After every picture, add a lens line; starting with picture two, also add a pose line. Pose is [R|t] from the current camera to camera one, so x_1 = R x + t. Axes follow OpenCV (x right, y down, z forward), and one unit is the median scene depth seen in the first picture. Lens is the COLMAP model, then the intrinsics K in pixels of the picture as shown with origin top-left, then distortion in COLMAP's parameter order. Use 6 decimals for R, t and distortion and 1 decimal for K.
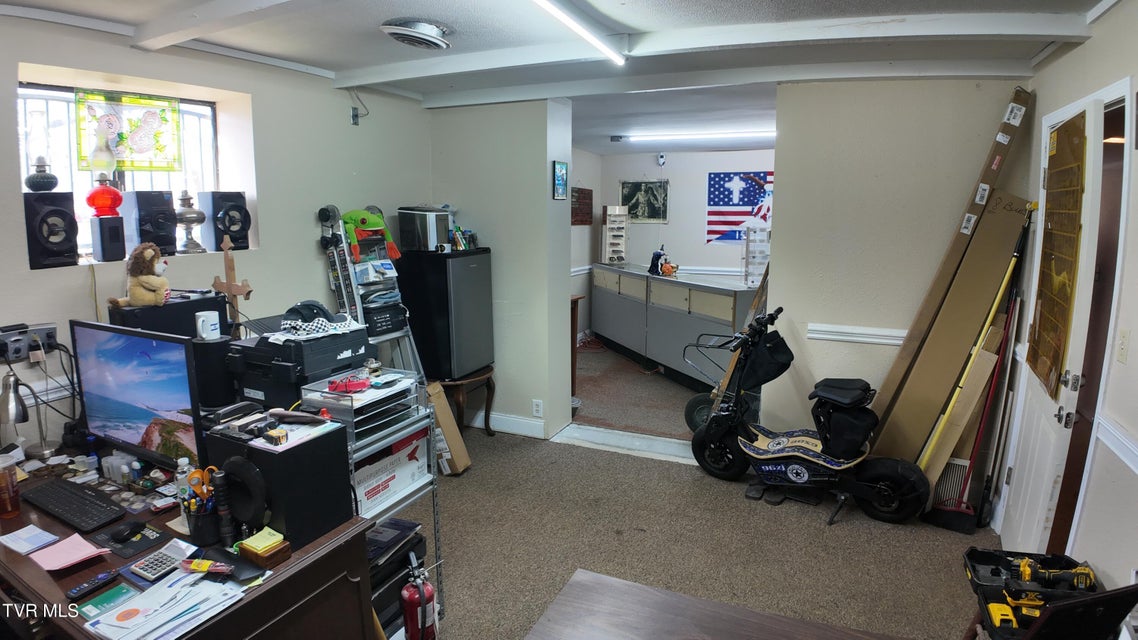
lens RADIAL K [[609.8, 0, 563.0], [0, 609.8, 321.8], [0, 0, 1]] dist [-0.051000, -0.051822]
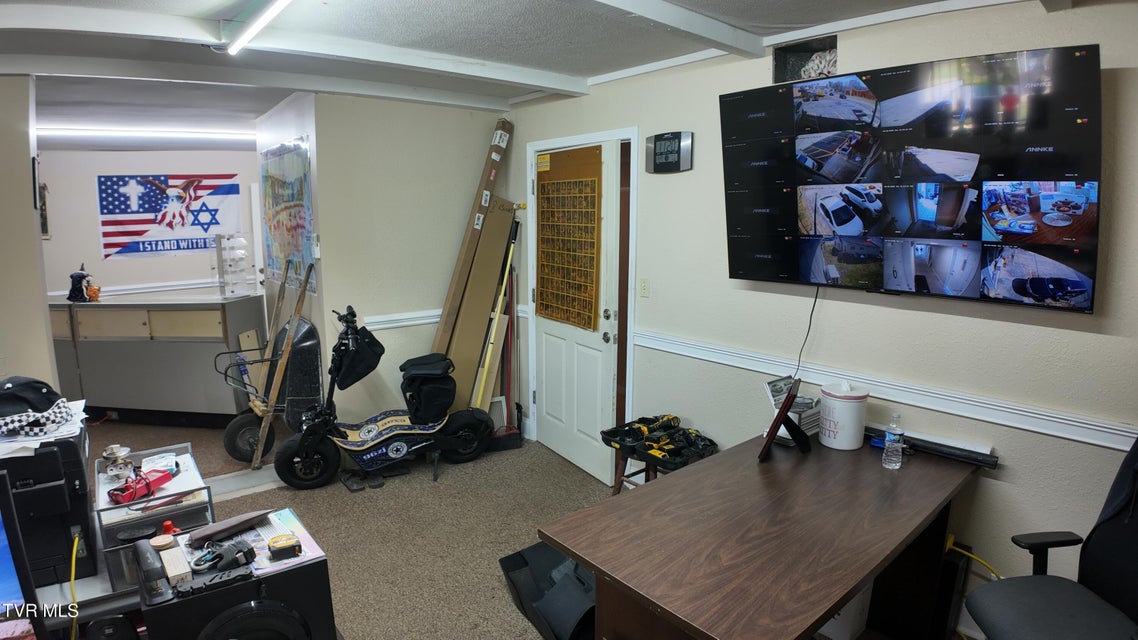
lens RADIAL K [[609.8, 0, 563.0], [0, 609.8, 321.8], [0, 0, 1]] dist [-0.051000, -0.051822]
pose [[0.457985, -0.155166, 0.875313, -0.193440], [0.160778, 0.982869, 0.090109, -0.015098], [-0.874300, 0.099462, 0.475086, 0.082874]]
